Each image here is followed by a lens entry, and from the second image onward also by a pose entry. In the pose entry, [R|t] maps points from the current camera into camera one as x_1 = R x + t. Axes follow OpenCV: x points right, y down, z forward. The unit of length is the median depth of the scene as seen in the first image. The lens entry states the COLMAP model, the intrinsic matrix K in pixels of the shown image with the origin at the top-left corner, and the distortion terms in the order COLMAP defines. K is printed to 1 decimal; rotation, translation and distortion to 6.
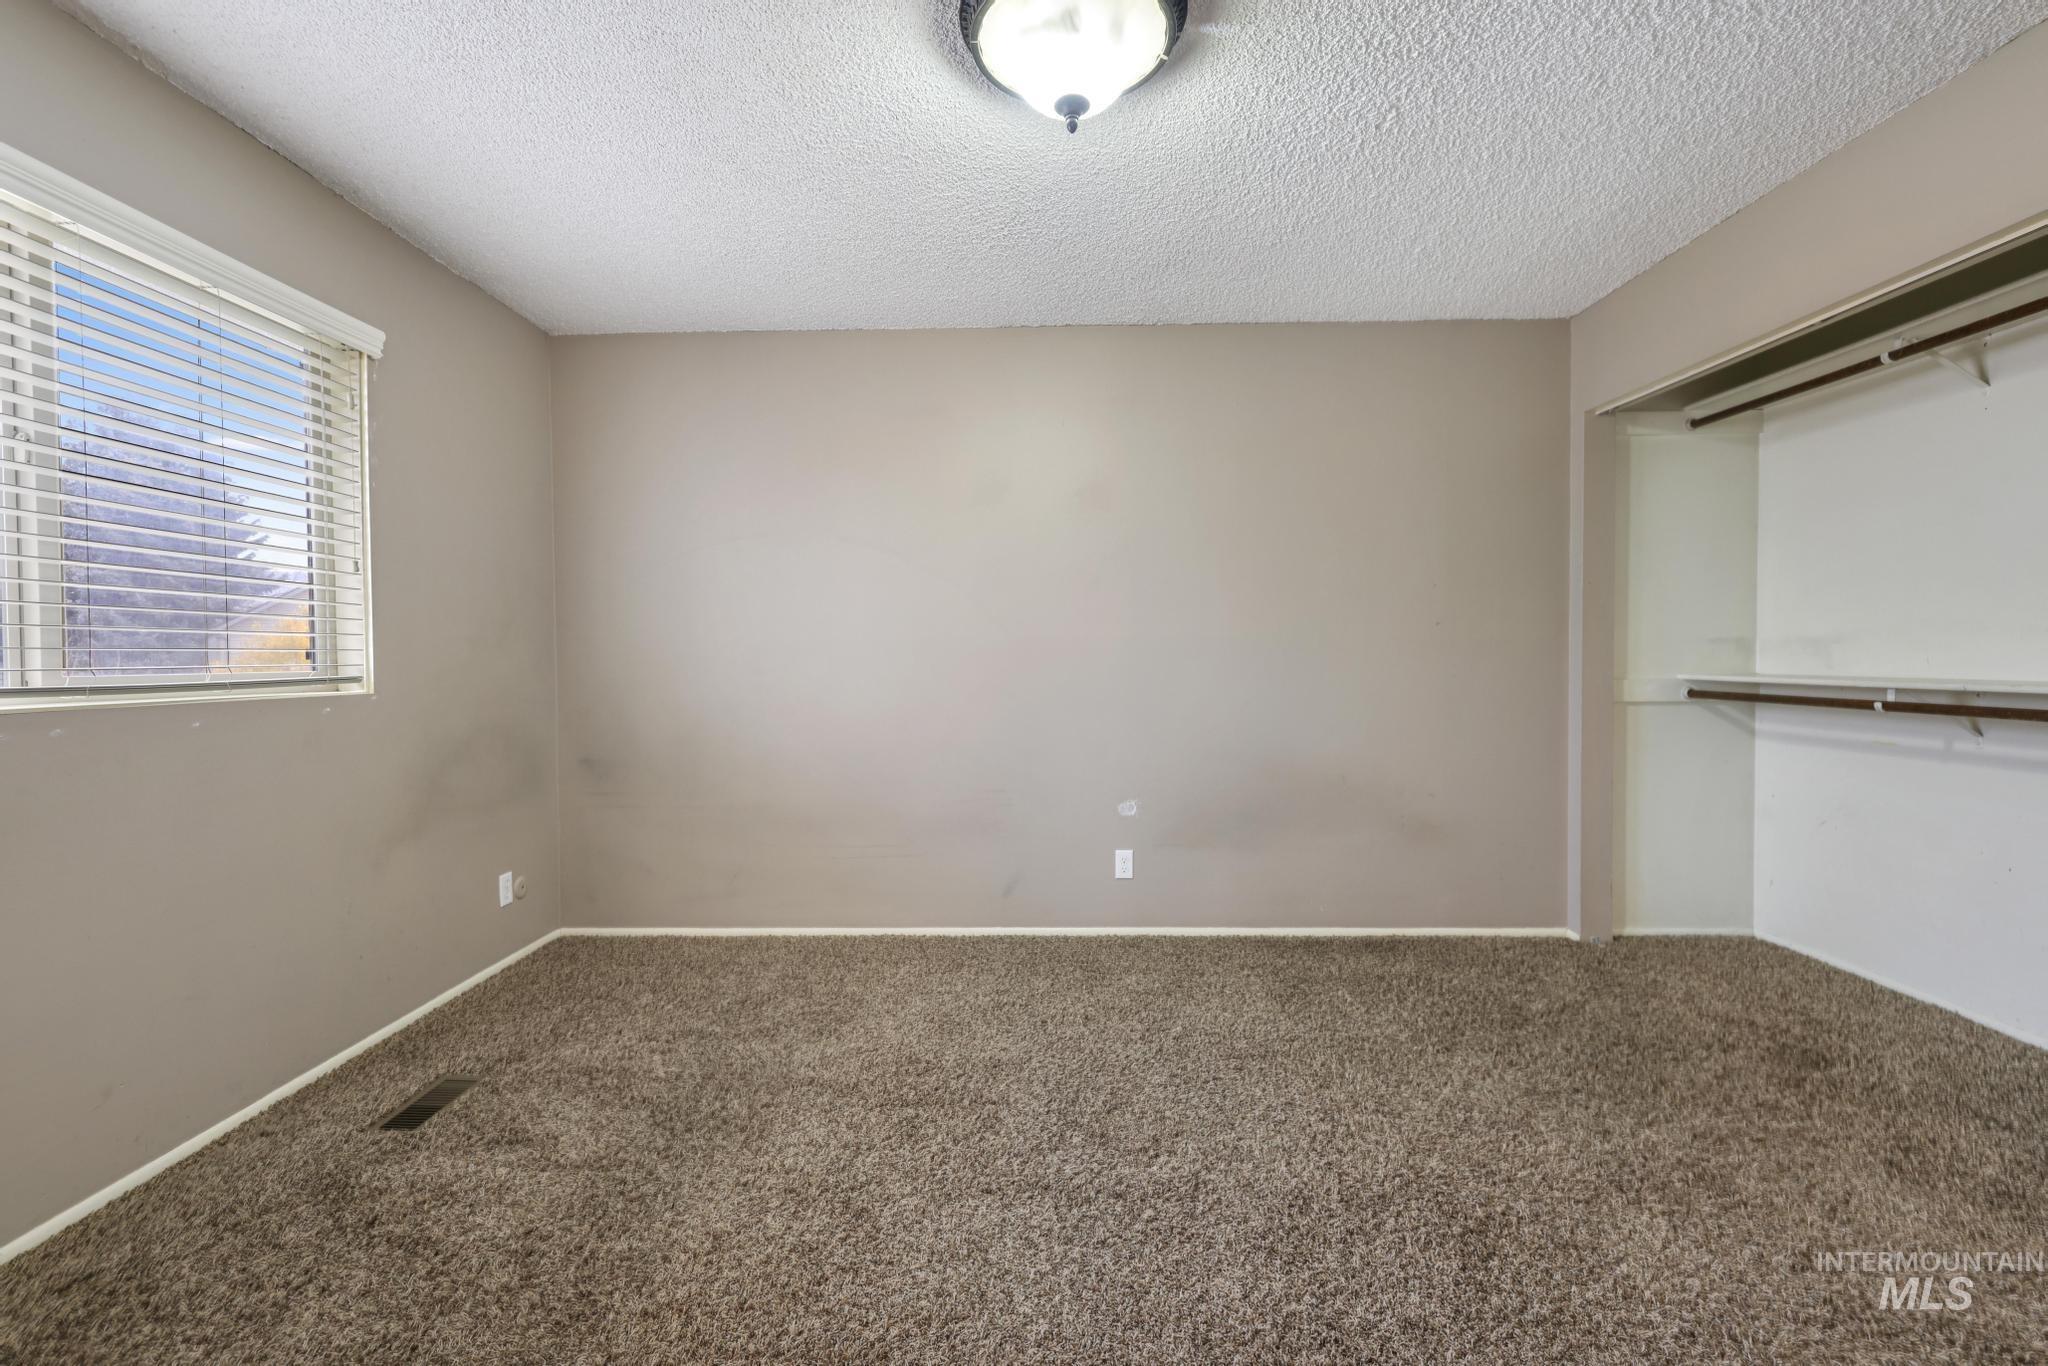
lens RADIAL K [[878.9, 0, 1024.0], [0, 878.9, 683.0], [0, 0, 1]] dist [-0.019822, 0.000134]
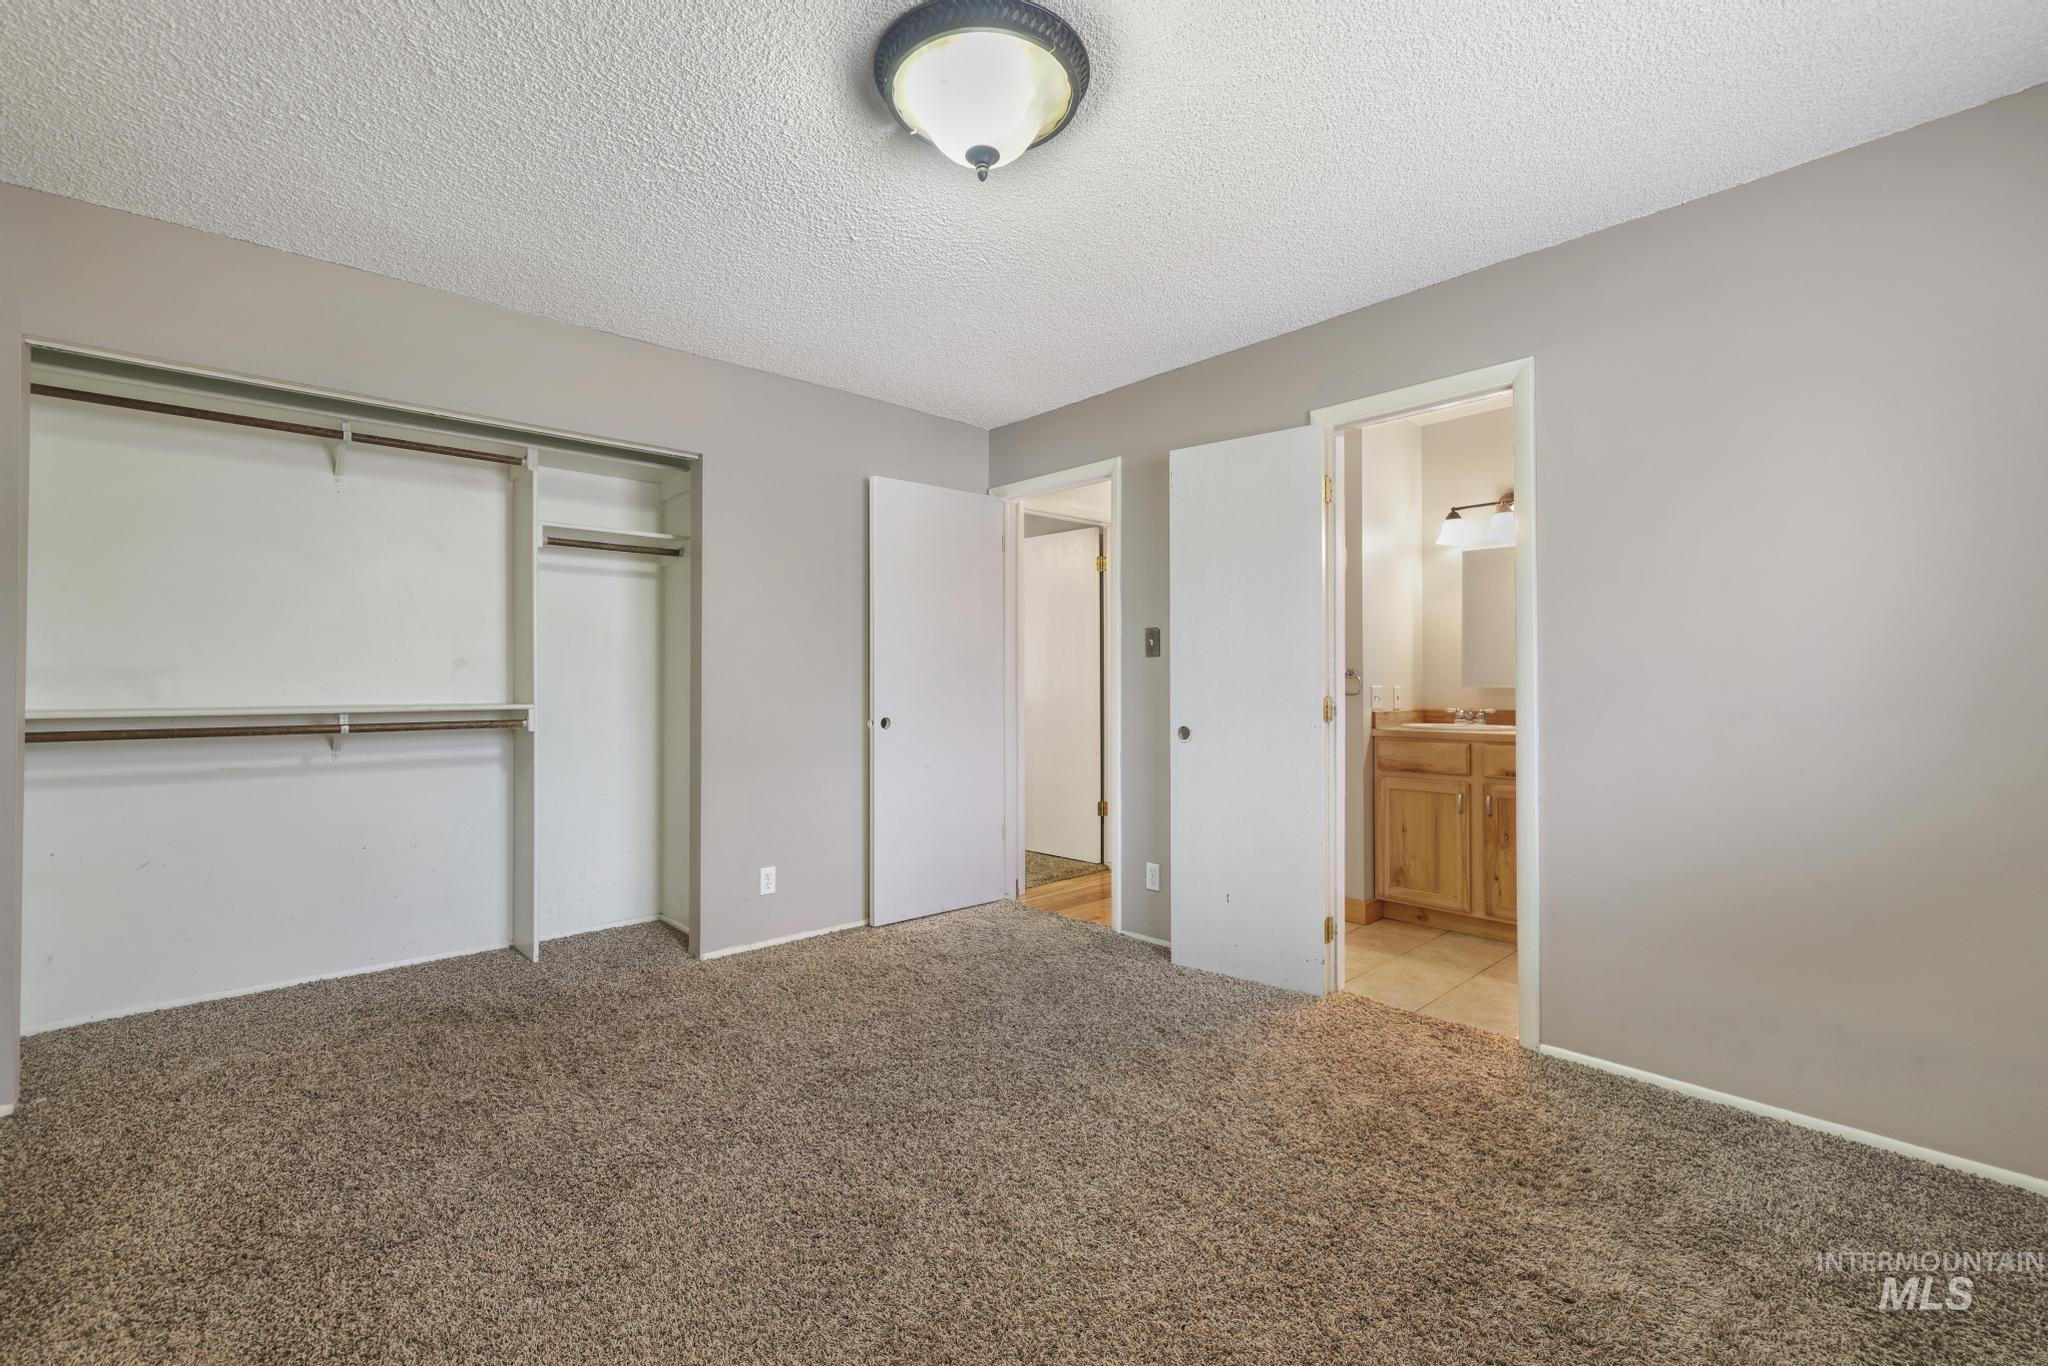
lens RADIAL K [[878.9, 0, 1024.0], [0, 878.9, 683.0], [0, 0, 1]] dist [-0.019822, 0.000134]
pose [[-0.684507, -0.003644, 0.728997, -0.469109], [0.019615, 0.999533, 0.023414, -0.043366], [-0.728742, 0.030326, -0.684116, 1.061224]]
